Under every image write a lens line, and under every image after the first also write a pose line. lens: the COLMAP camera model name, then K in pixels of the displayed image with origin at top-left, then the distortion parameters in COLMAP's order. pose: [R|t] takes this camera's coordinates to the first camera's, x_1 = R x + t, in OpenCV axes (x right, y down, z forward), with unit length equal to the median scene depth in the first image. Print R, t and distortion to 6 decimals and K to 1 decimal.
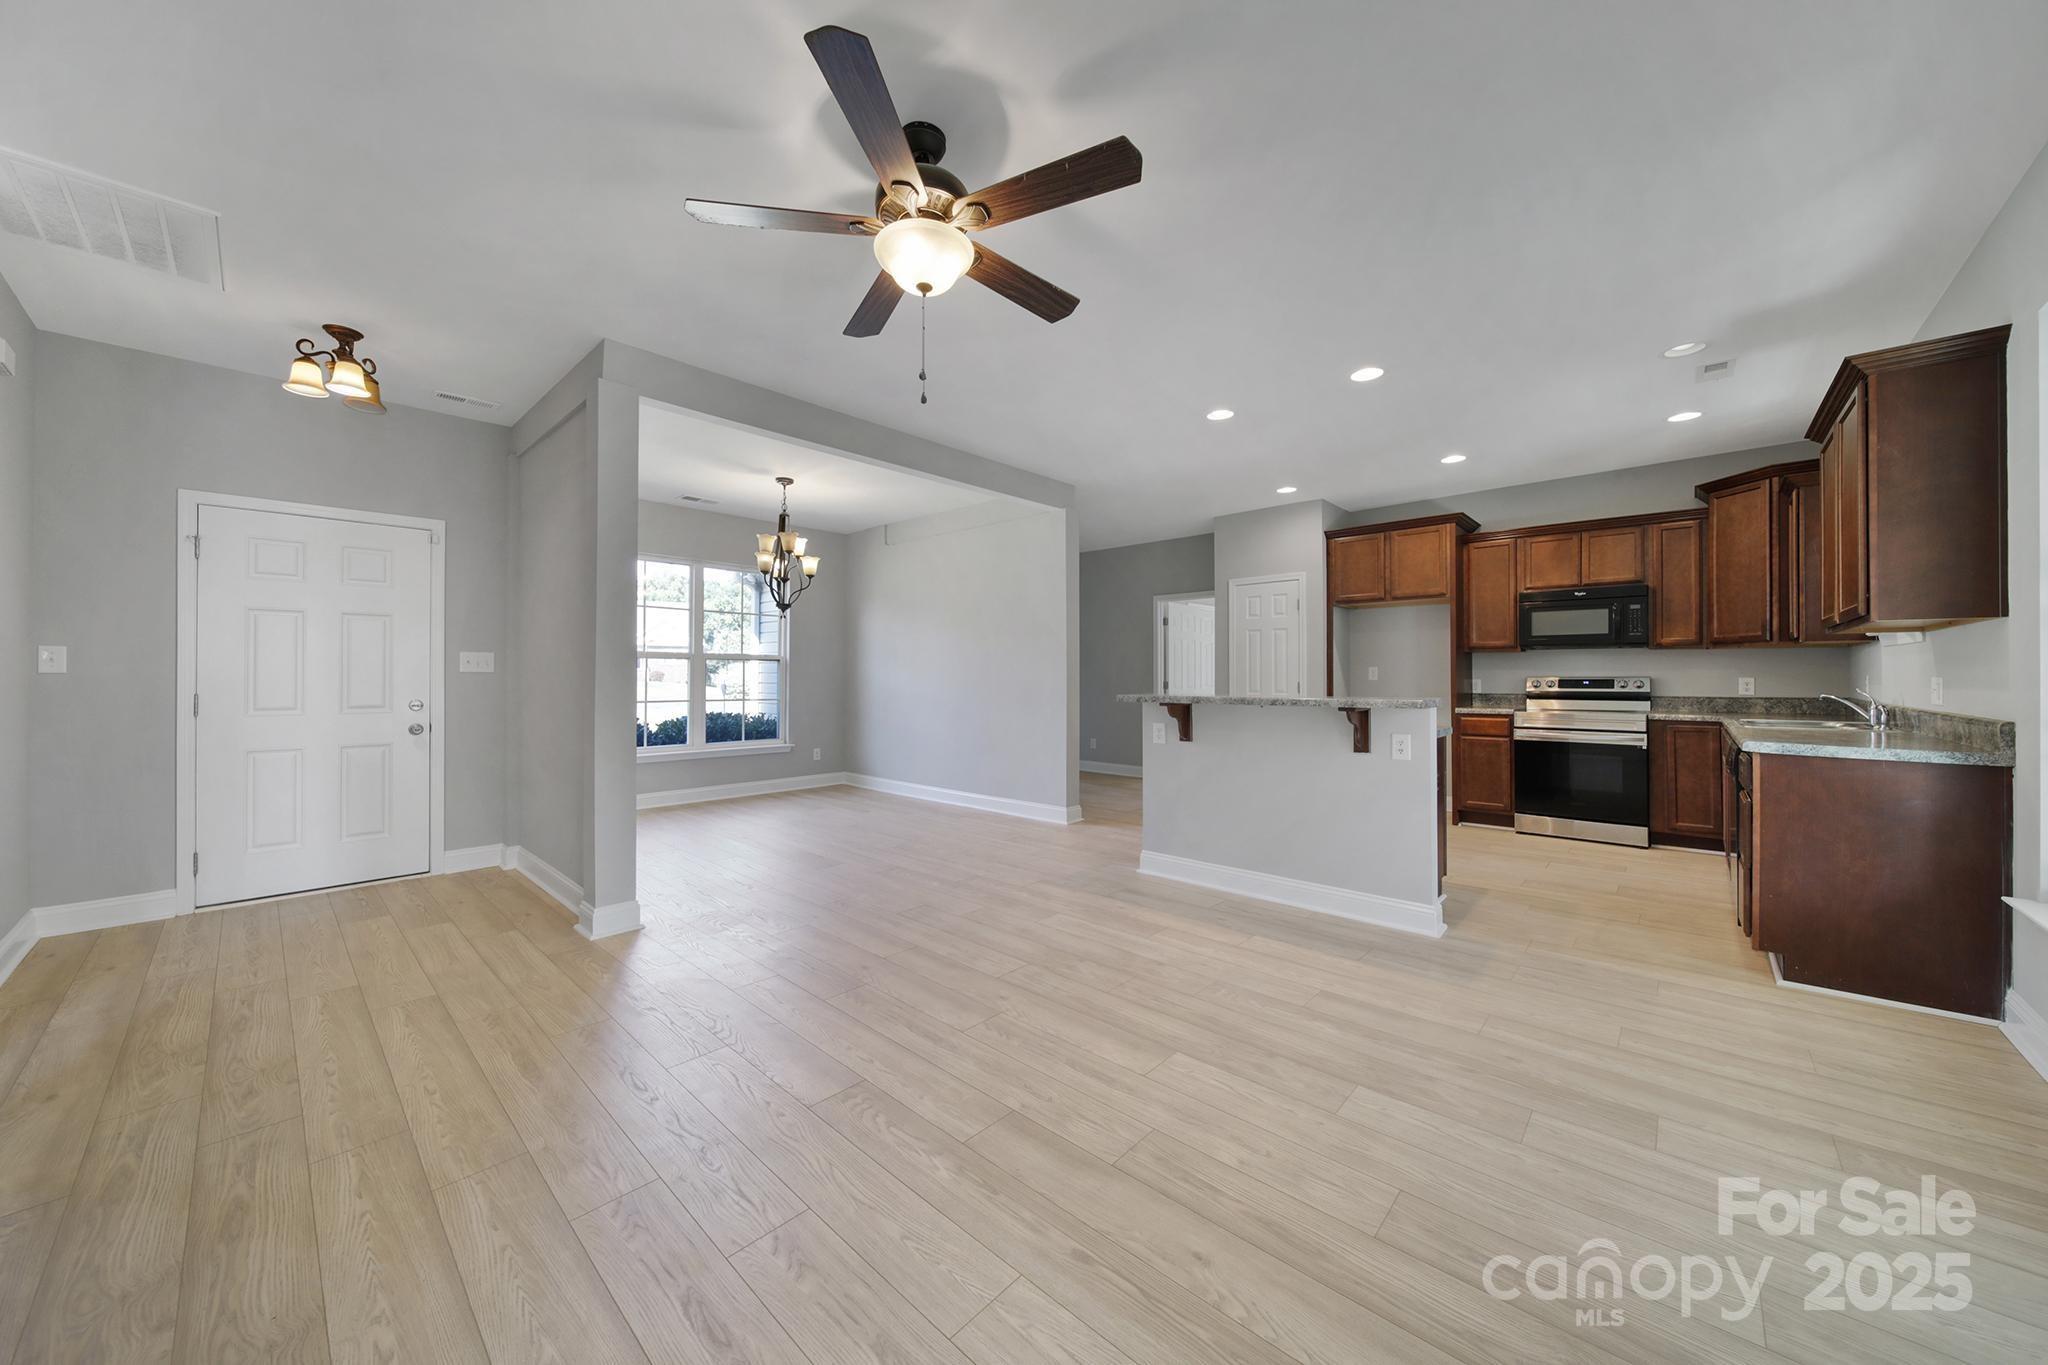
lens RADIAL K [[718.1, 0, 1015.5], [0, 718.1, 672.0], [0, 0, 1]] dist [-0.001406, -0.001891]
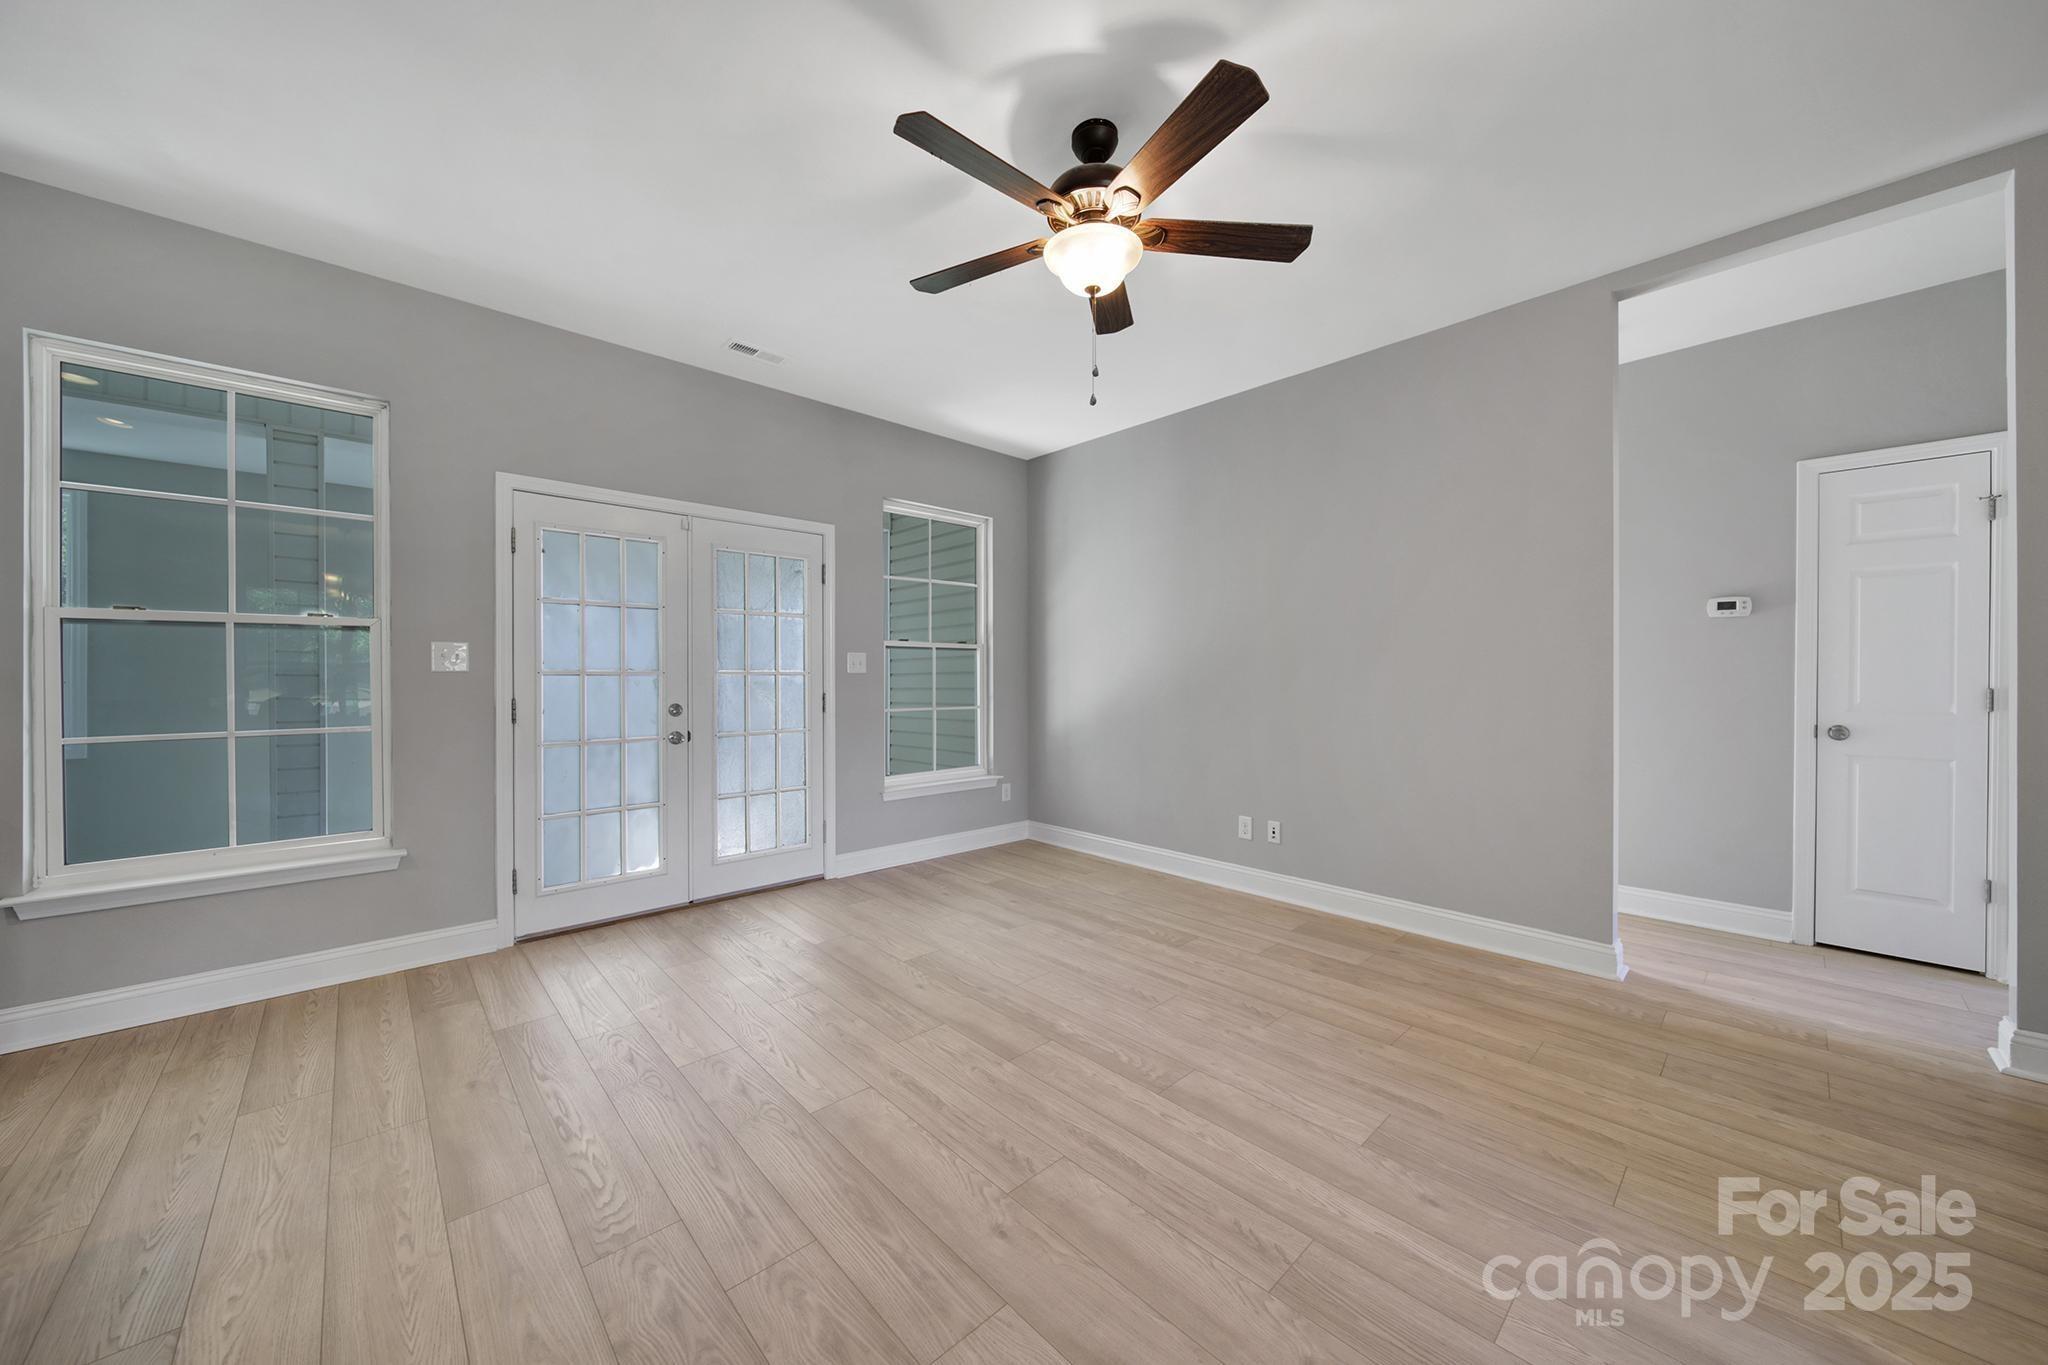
lens RADIAL K [[718.1, 0, 1018.2], [0, 718.1, 678.1], [0, 0, 1]] dist [-0.001406, -0.001891]
pose [[-0.997567, 0.002570, 0.069670, -0.045115], [0.002472, 0.999996, -0.001501, 0.005482], [-0.069674, -0.001325, -0.997569, 0.983555]]
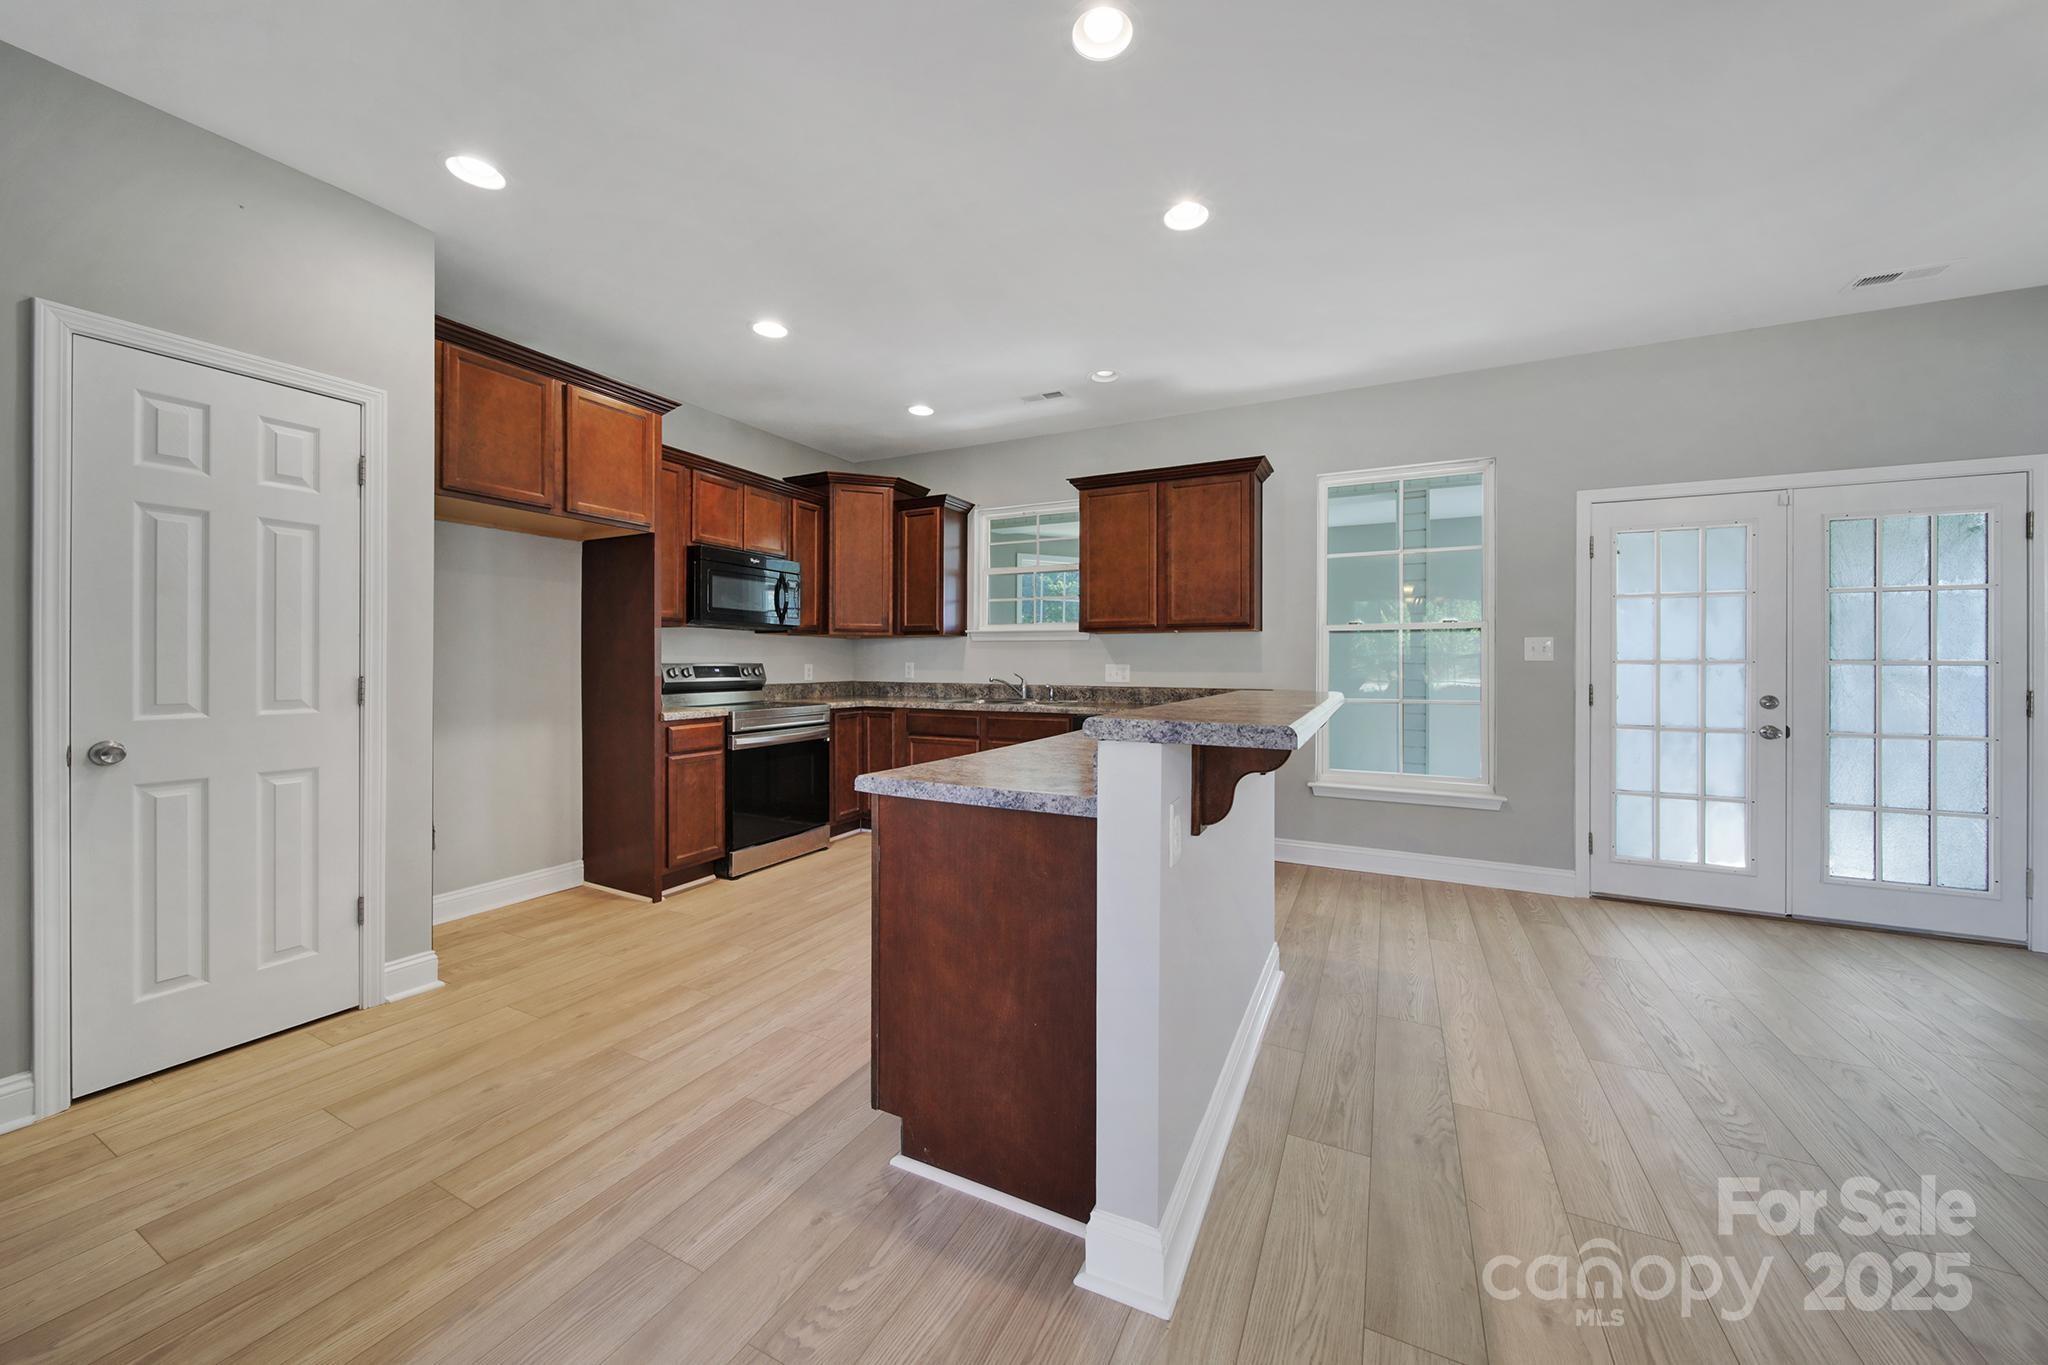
lens RADIAL K [[718.1, 0, 1030.7], [0, 718.1, 663.3], [0, 0, 1]] dist [-0.001406, -0.001891]
pose [[-0.286086, 0.000778, 0.958204, -0.100631], [-0.009029, 0.999953, -0.003508, 0.008411], [-0.958161, -0.009655, -0.286066, 1.164377]]
